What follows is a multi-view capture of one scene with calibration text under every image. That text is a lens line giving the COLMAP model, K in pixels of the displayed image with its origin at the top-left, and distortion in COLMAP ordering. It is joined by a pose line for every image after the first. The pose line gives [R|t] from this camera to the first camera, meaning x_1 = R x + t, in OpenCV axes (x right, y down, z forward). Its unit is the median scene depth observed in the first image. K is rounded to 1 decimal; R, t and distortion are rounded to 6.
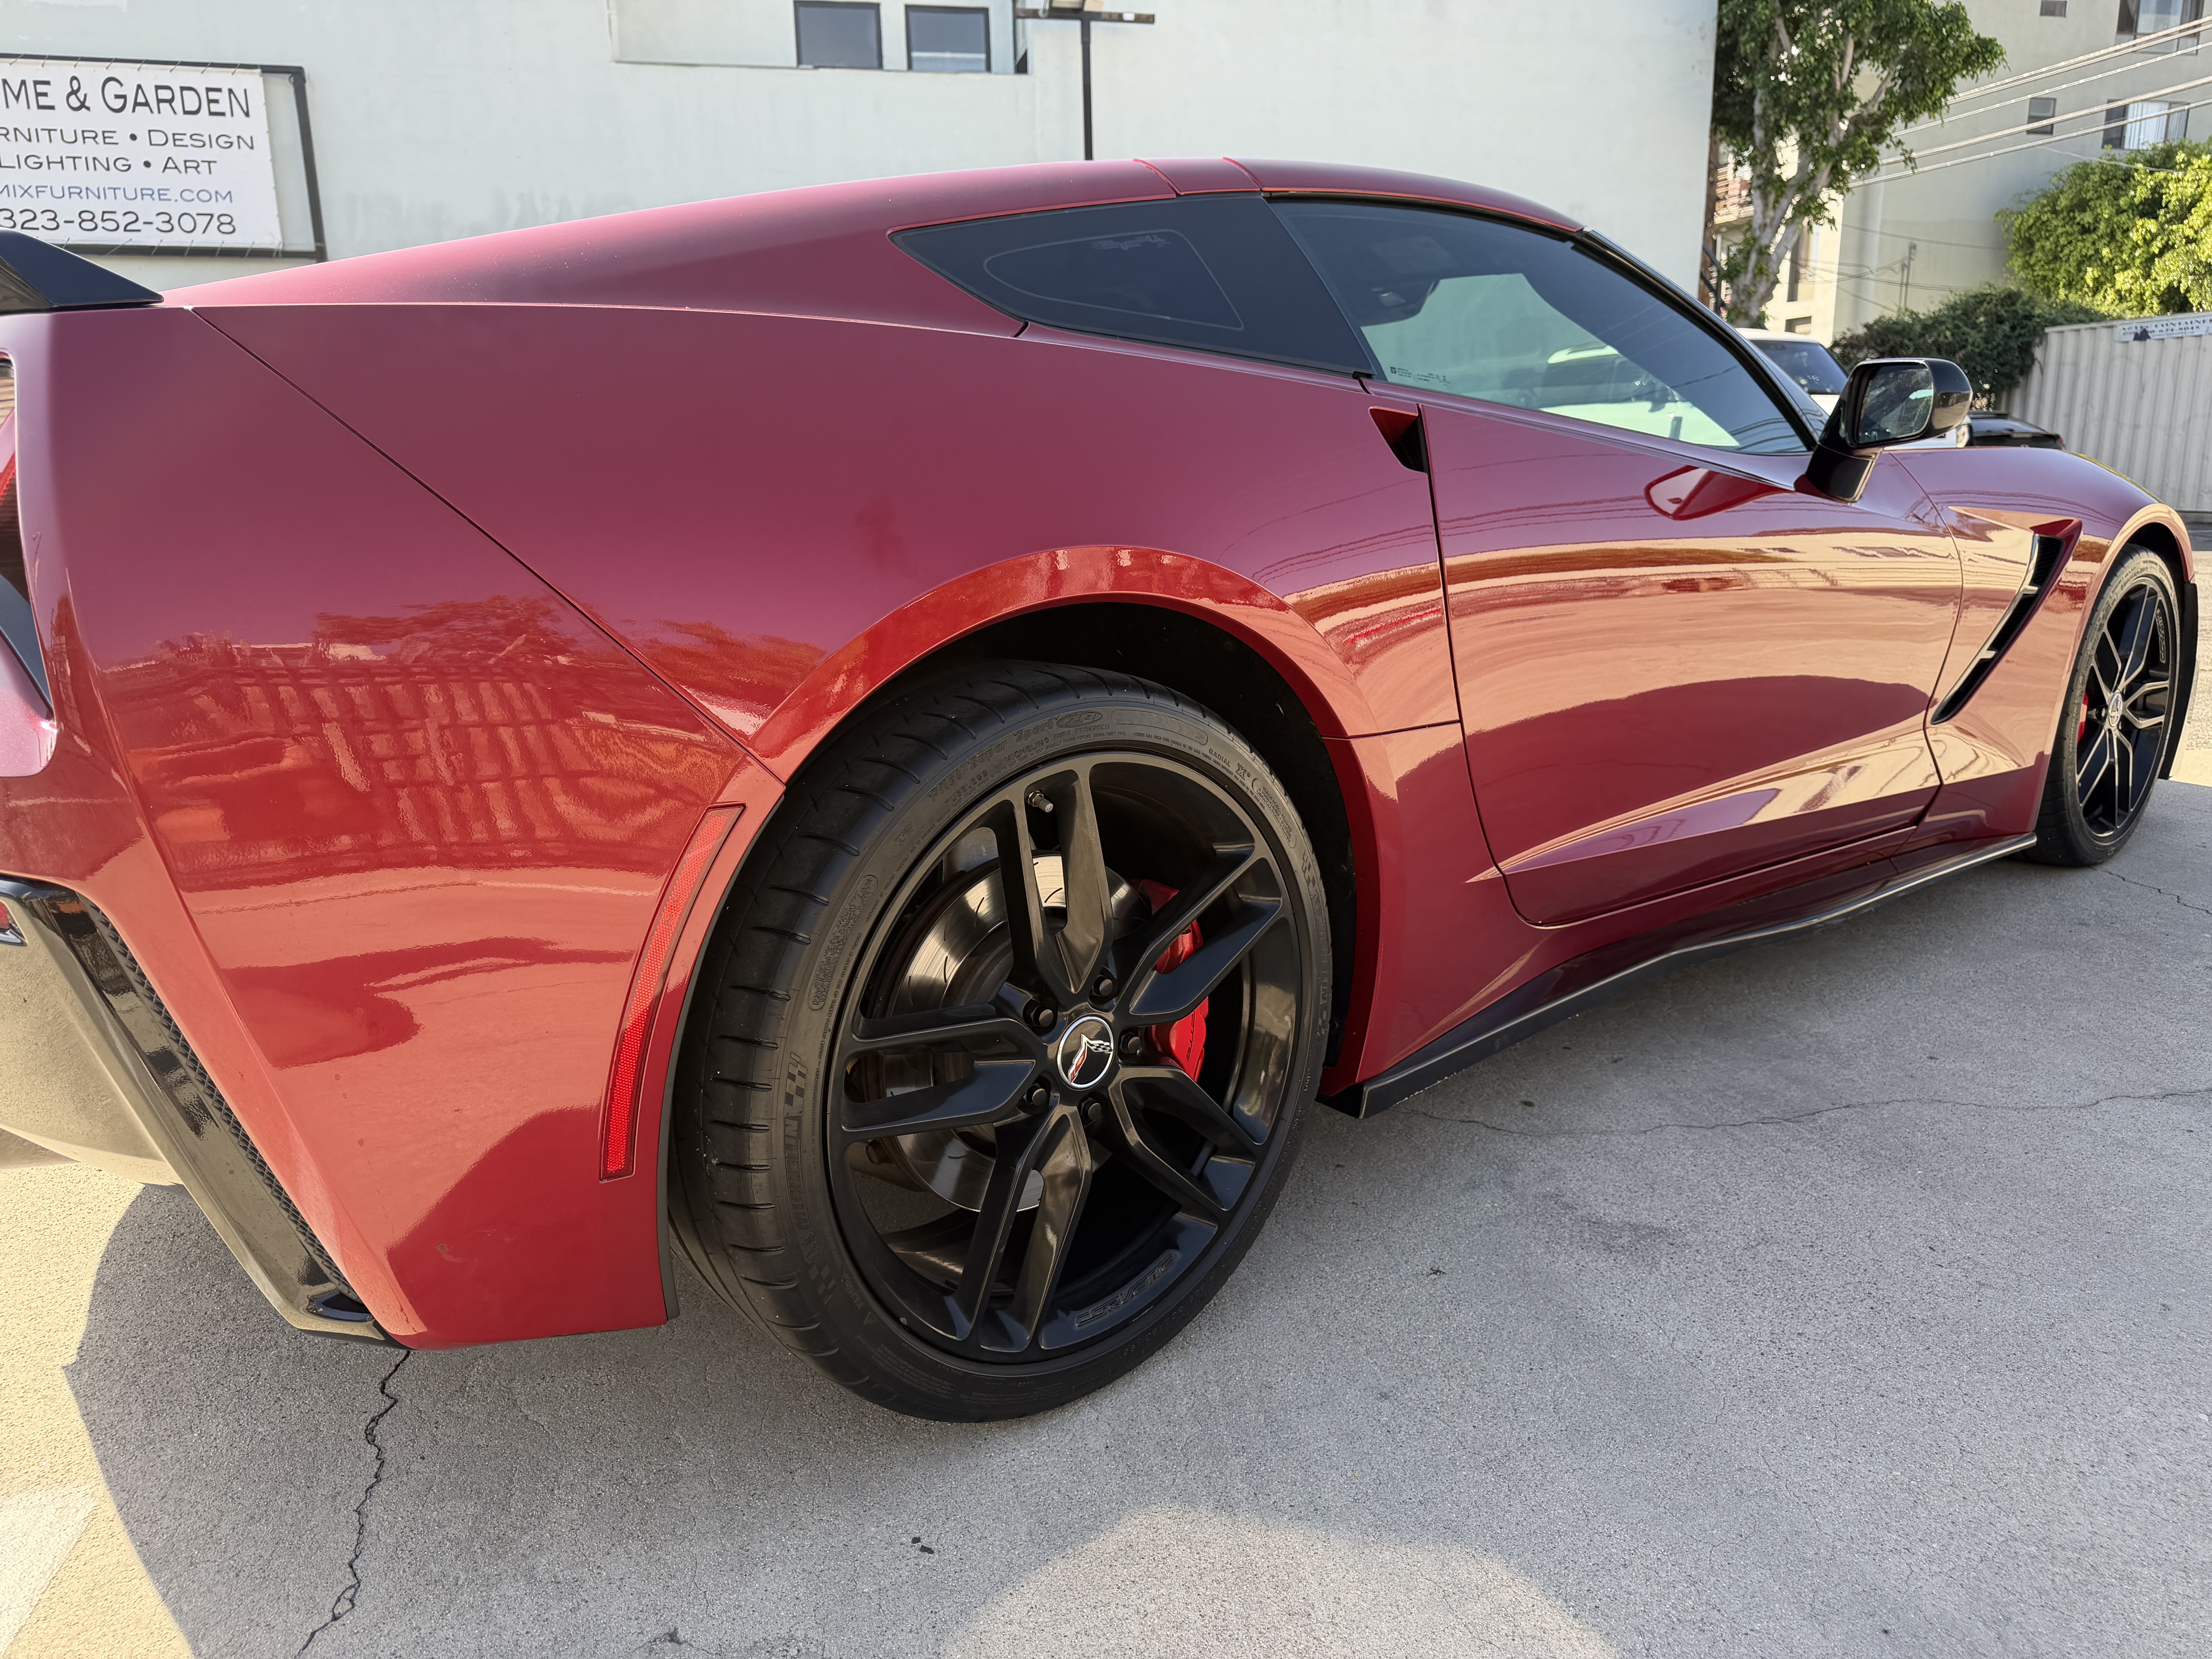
lens RADIAL K [[1574.1, 0, 1108.5], [0, 1574.1, 831.7], [0, 0, 1]] dist [0.011617, -0.014259]
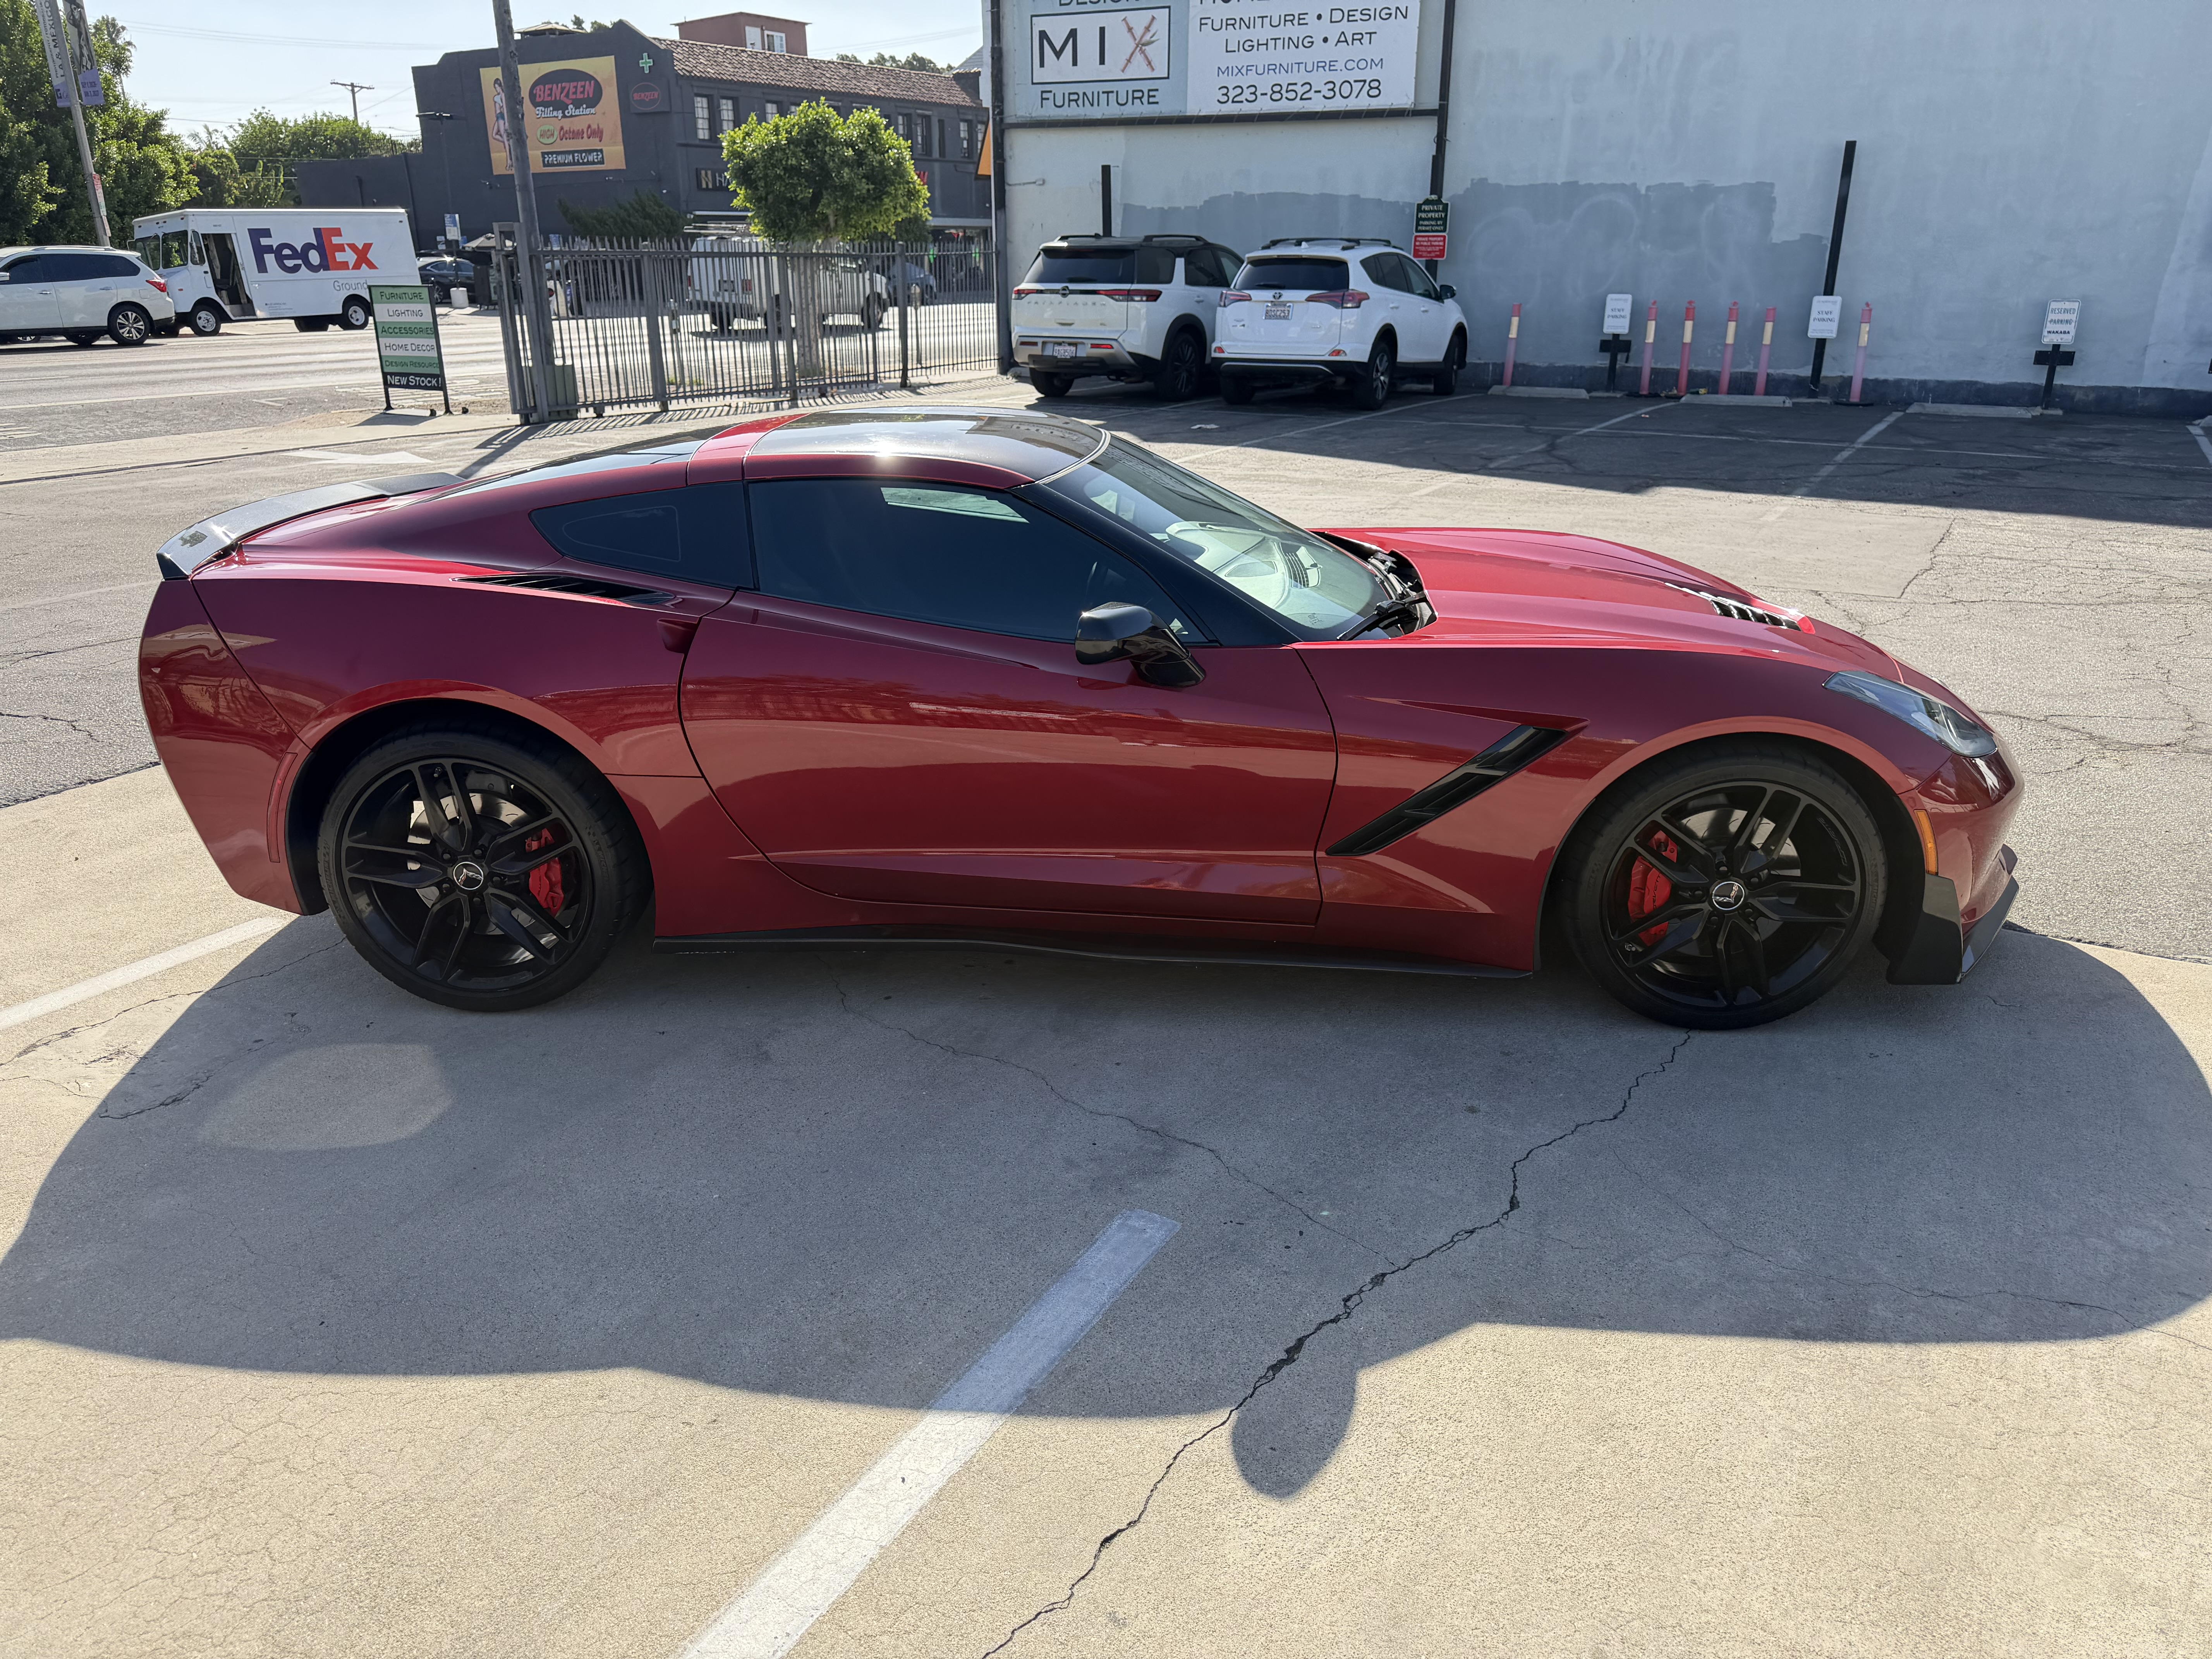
lens RADIAL K [[1574.1, 0, 1101.9], [0, 1574.1, 827.1], [0, 0, 1]] dist [0.011617, -0.014259]
pose [[0.721765, 0.252704, -0.644357, 0.187536], [-0.168261, 0.967100, 0.190802, -0.047168], [0.671374, -0.029294, 0.740539, -0.013348]]
